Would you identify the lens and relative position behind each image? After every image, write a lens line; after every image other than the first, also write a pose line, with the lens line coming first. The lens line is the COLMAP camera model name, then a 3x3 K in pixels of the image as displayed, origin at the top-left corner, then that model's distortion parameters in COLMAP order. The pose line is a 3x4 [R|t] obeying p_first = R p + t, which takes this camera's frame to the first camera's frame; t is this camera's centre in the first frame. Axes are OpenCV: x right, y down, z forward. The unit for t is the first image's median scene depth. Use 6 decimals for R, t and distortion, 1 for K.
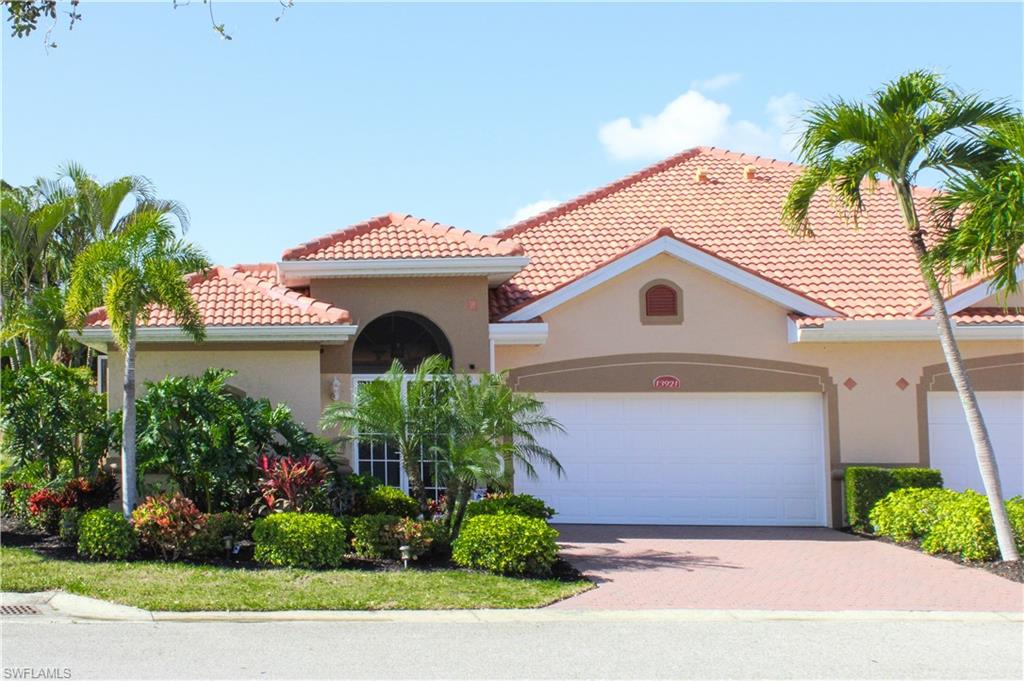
lens RADIAL K [[1197.4, 0, 512.0], [0, 1197.4, 340.5], [0, 0, 1]] dist [-0.097112, 0.113212]
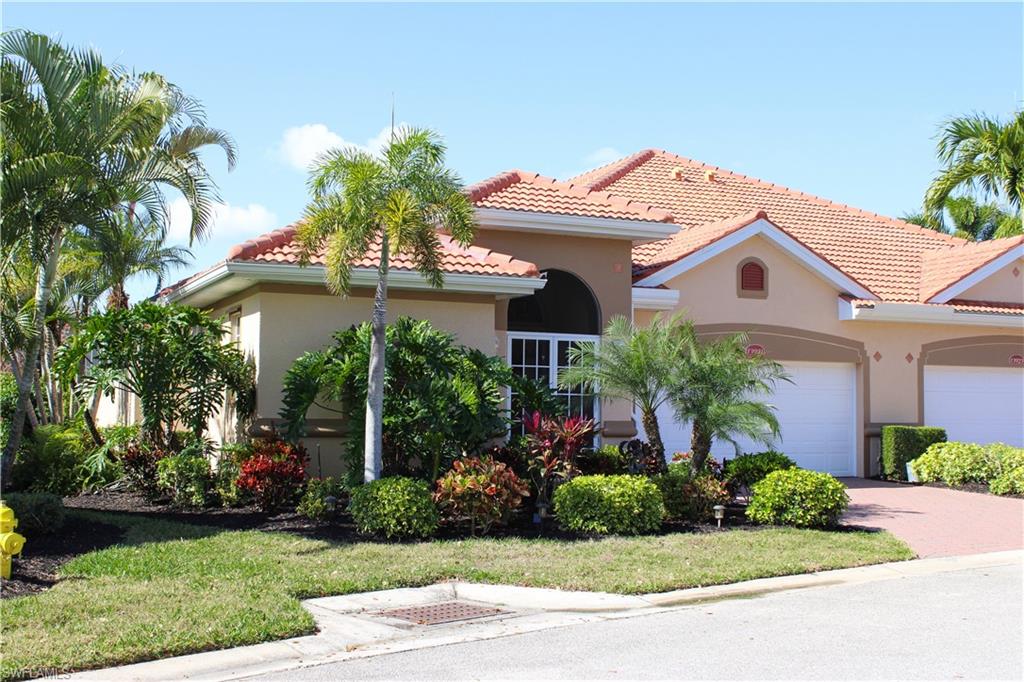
lens RADIAL K [[966.0, 0, 512.0], [0, 966.0, 341.0], [0, 0, 1]] dist [-0.088130, 0.002819]
pose [[0.898118, 0.036262, 0.438257, -0.473870], [-0.037805, 0.999272, -0.005207, 0.040250], [-0.438126, -0.011892, 0.898835, 0.304026]]
